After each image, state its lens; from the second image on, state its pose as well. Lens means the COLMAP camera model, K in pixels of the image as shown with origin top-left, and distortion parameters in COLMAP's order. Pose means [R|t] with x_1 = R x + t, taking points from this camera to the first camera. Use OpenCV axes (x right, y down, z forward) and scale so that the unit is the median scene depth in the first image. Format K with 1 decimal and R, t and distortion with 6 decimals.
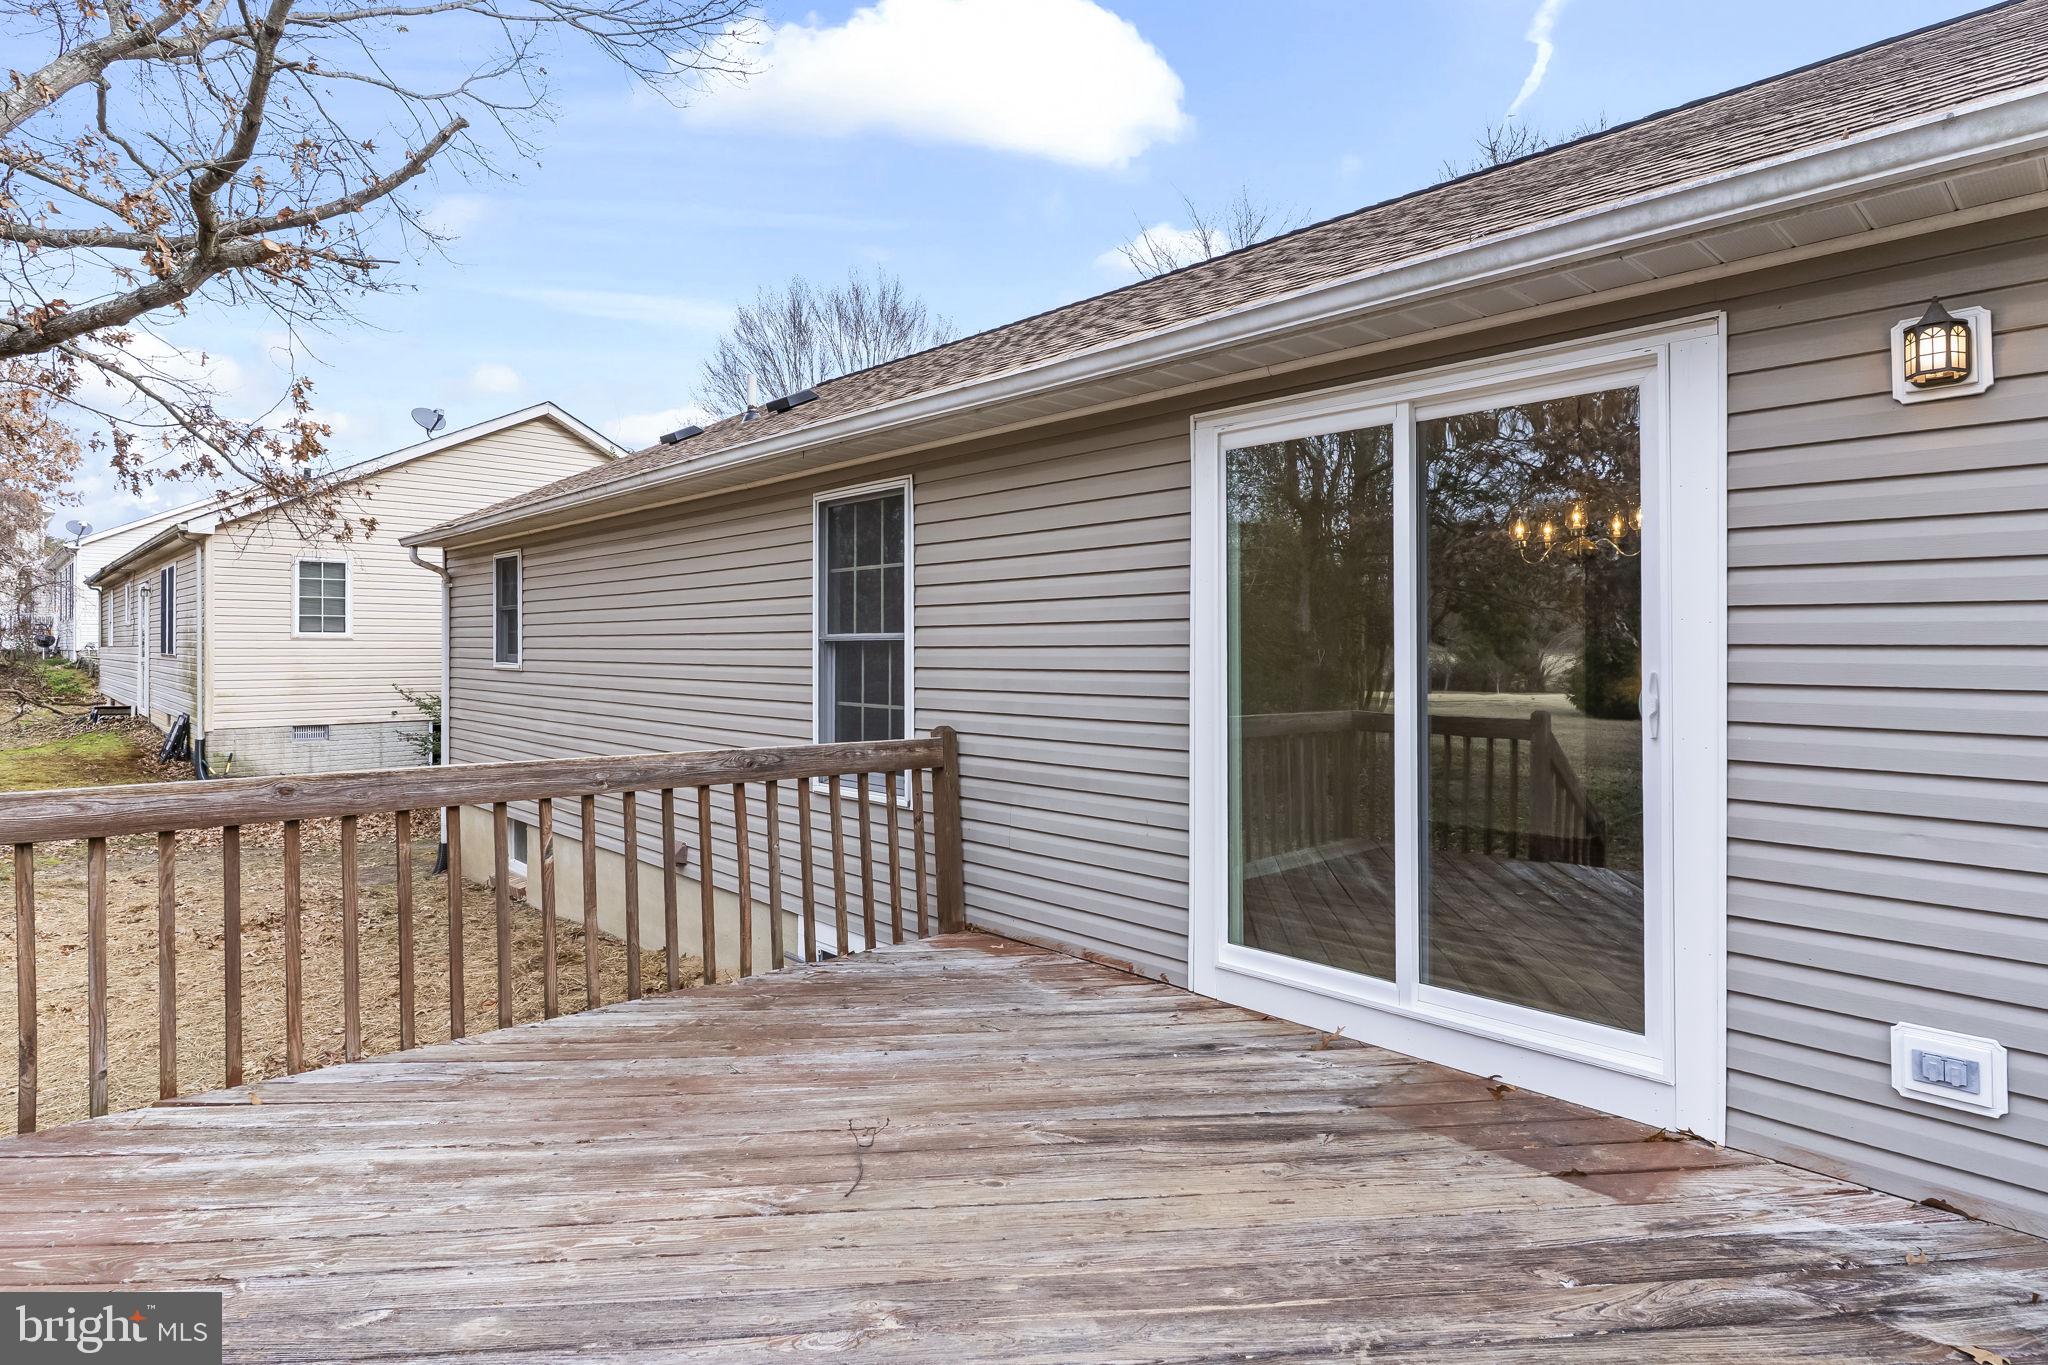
lens RADIAL K [[1035.9, 0, 1024.0], [0, 1035.9, 682.5], [0, 0, 1]] dist [0.001066, 0.000135]
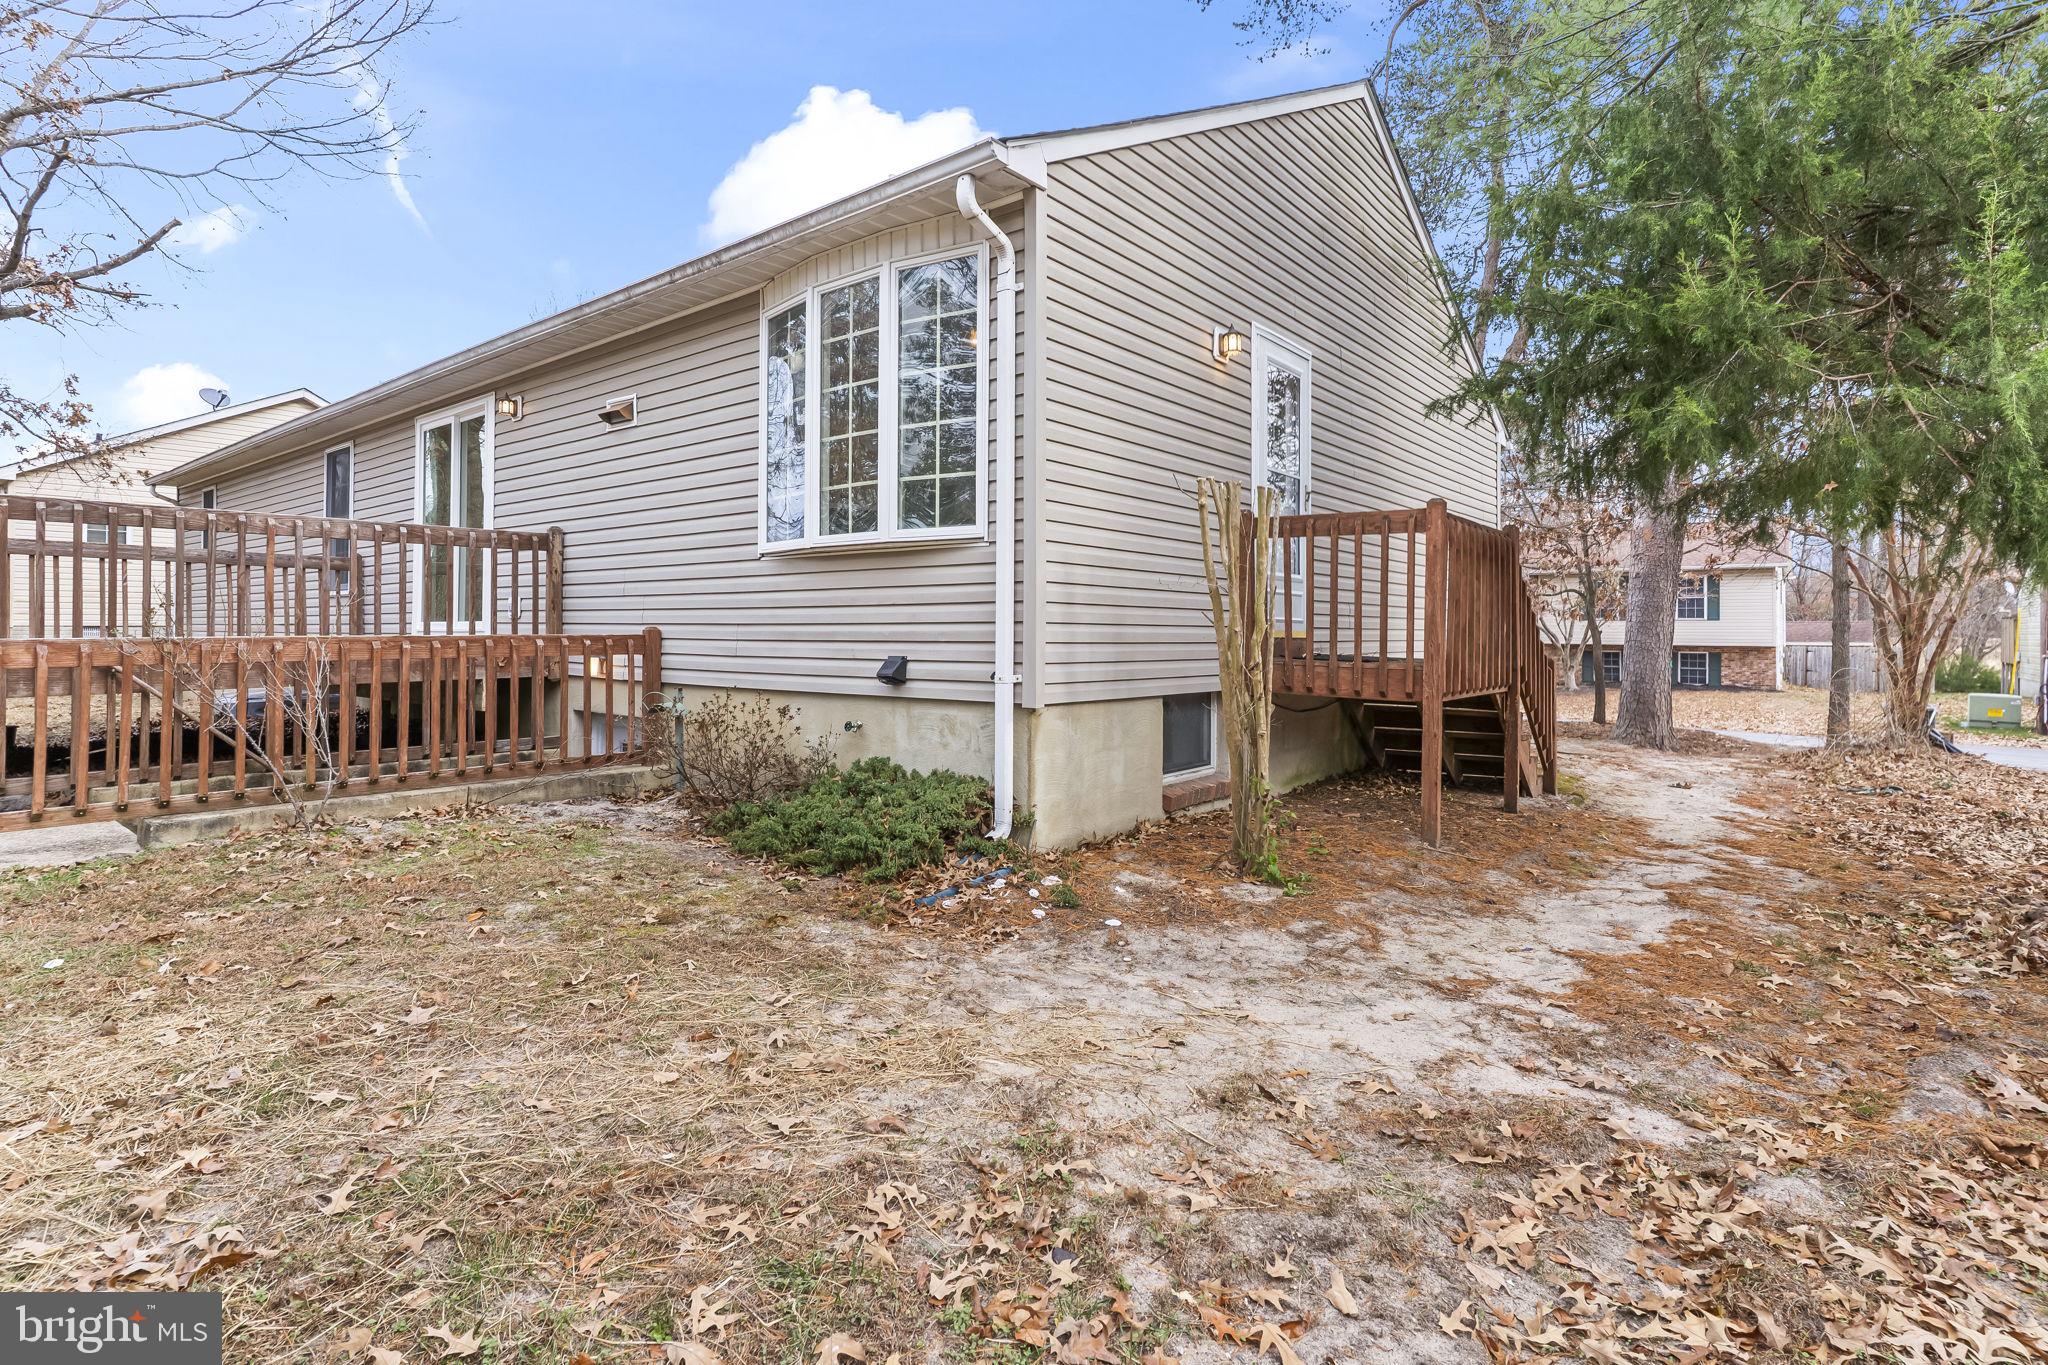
lens RADIAL K [[1001.2, 0, 1019.0], [0, 1001.2, 638.8], [0, 0, 1]] dist [0.002788, 0.000566]
pose [[0.994371, 0.001754, 0.105938, 0.607808], [0.000600, 0.999754, -0.022184, 0.149509], [-0.105951, 0.022122, 0.994125, -0.694139]]
